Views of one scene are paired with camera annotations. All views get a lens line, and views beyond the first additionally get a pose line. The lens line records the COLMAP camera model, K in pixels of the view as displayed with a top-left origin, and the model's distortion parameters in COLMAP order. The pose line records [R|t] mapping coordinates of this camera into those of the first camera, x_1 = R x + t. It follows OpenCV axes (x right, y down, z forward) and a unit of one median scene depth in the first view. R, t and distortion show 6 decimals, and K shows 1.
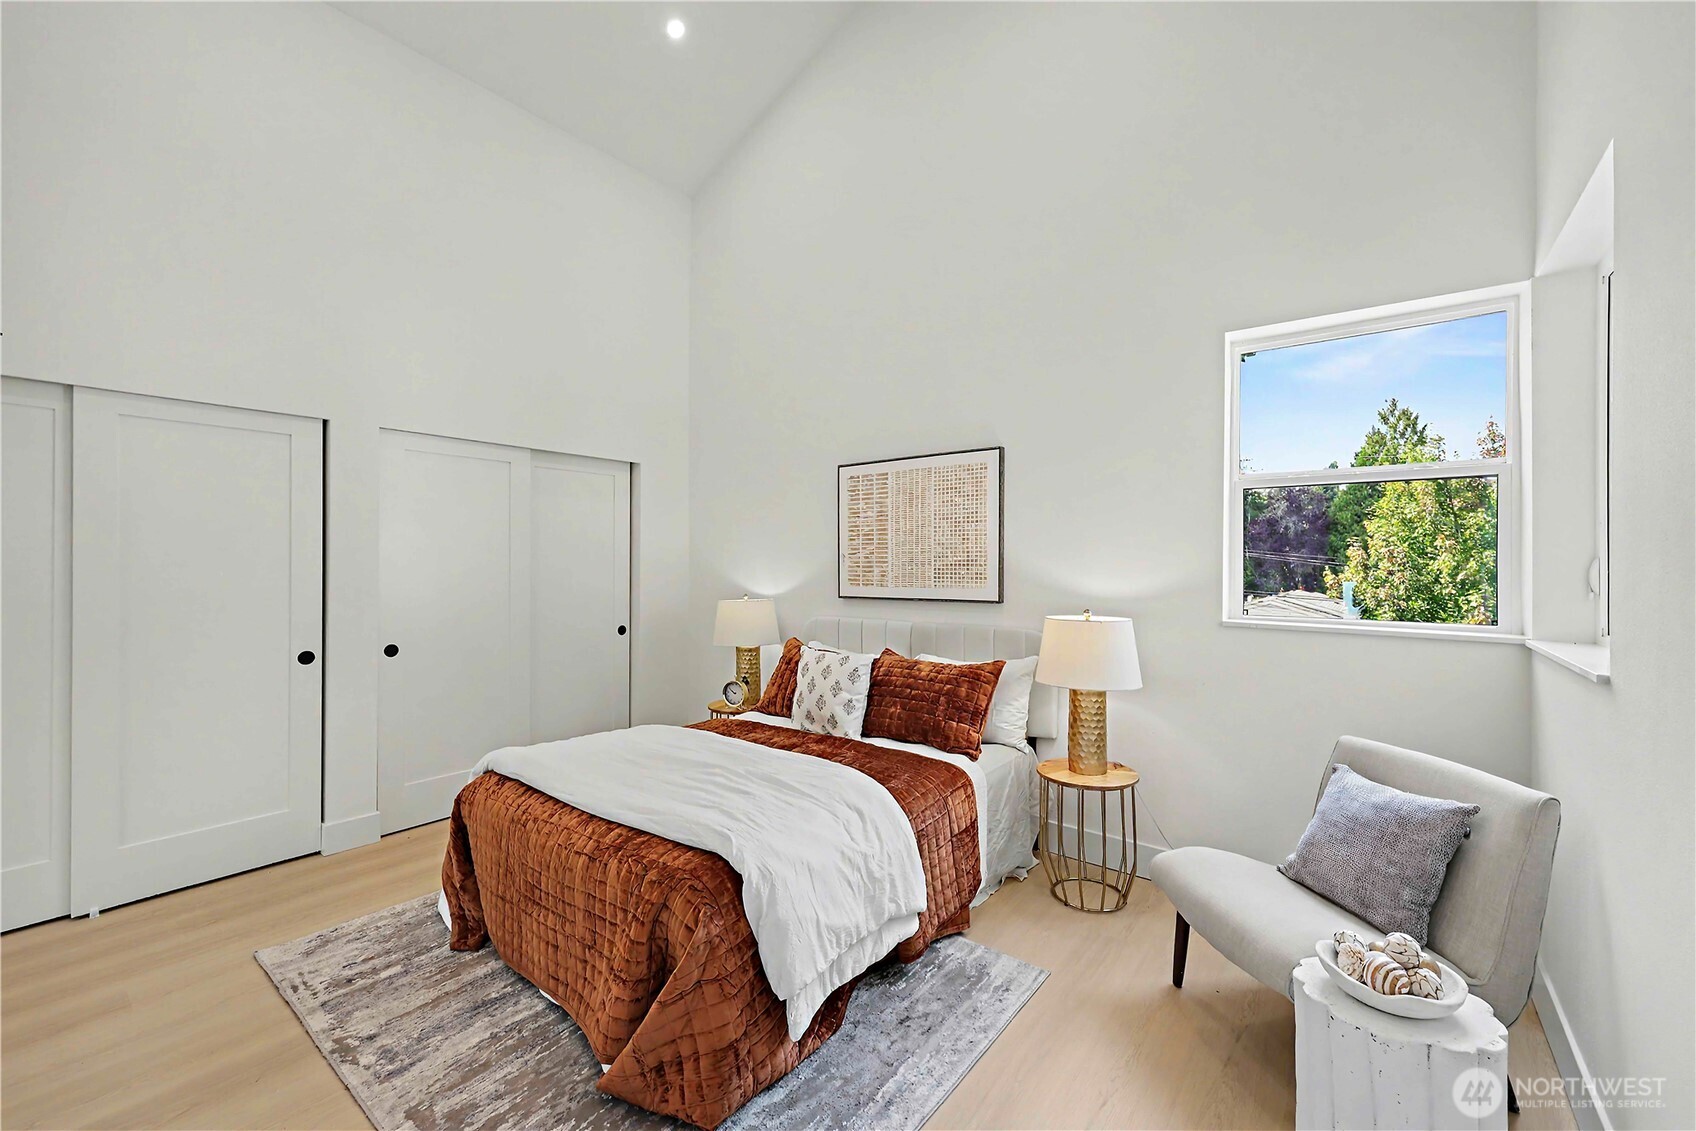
lens RADIAL K [[687.5, 0, 851.2], [0, 687.5, 558.2], [0, 0, 1]] dist [-0.000556, 0.000497]
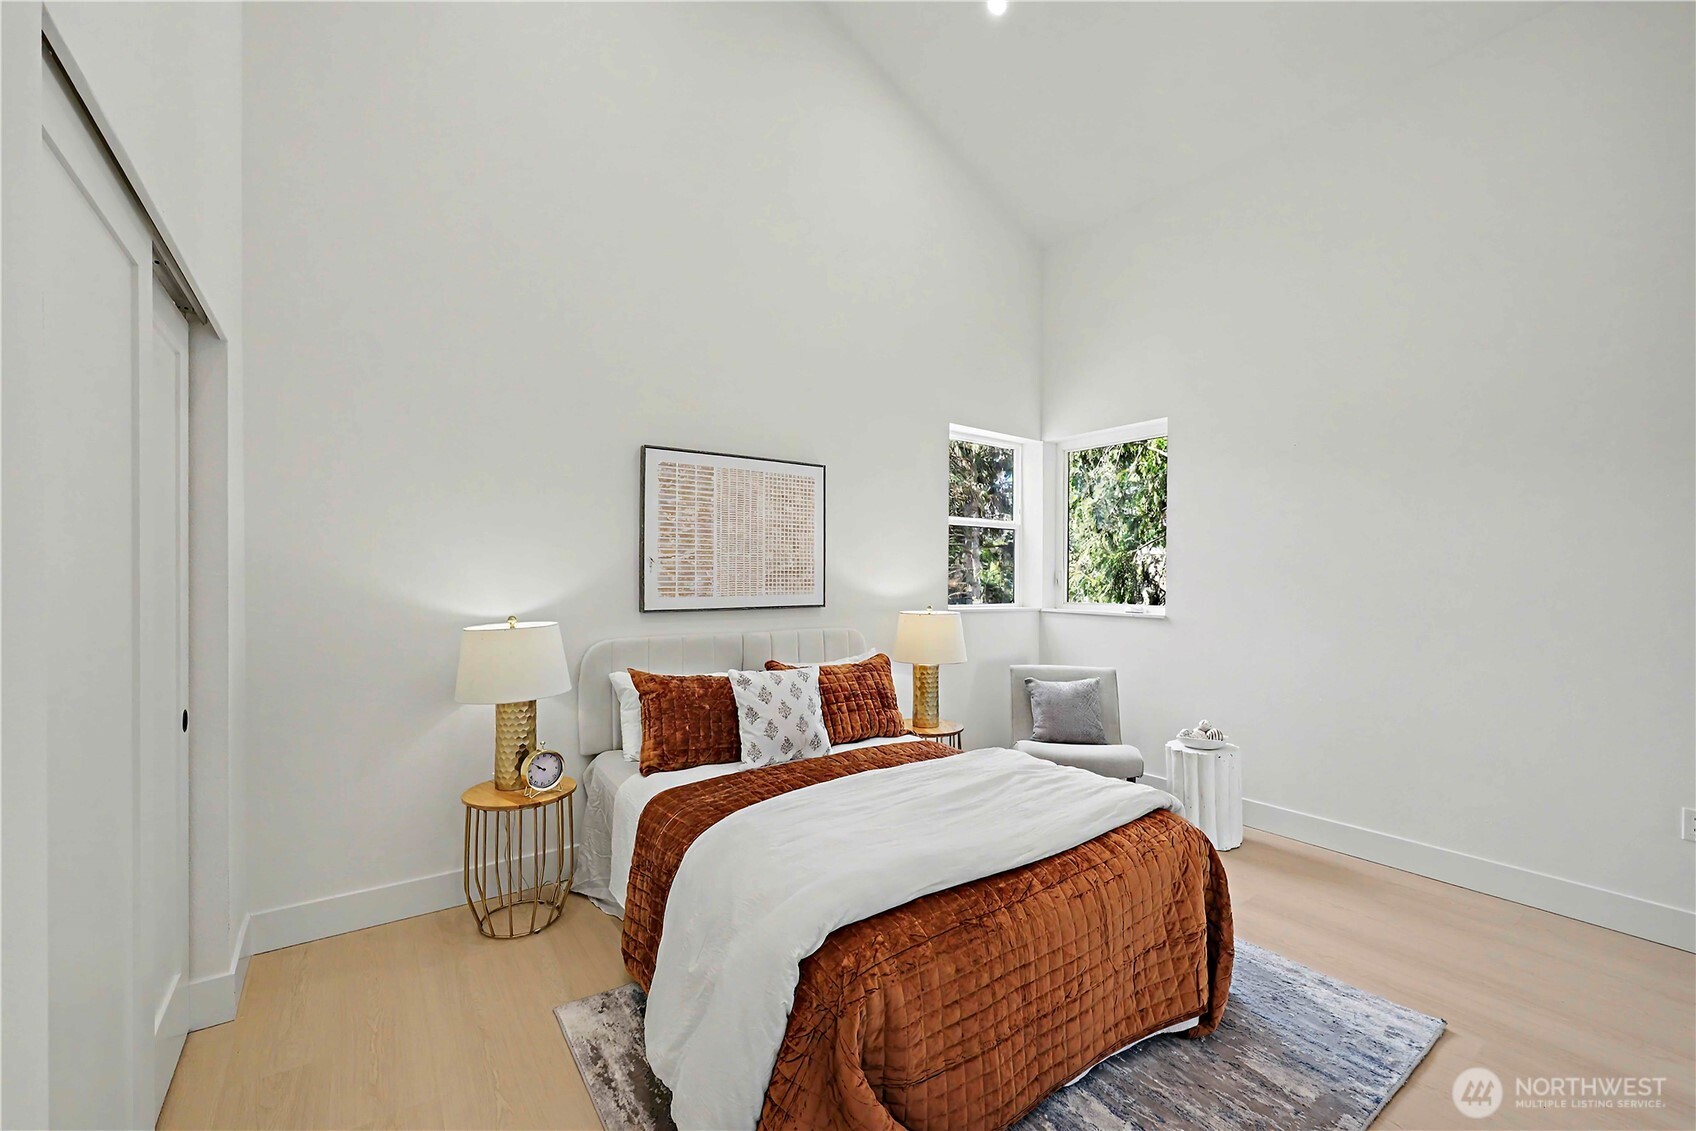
lens RADIAL K [[687.5, 0, 852.0], [0, 687.5, 578.6], [0, 0, 1]] dist [-0.000556, 0.000497]
pose [[0.276380, -0.010490, 0.960991, -0.795353], [-0.021107, 0.999633, 0.016982, 0.000152], [-0.960817, -0.024977, 0.276057, 0.614502]]
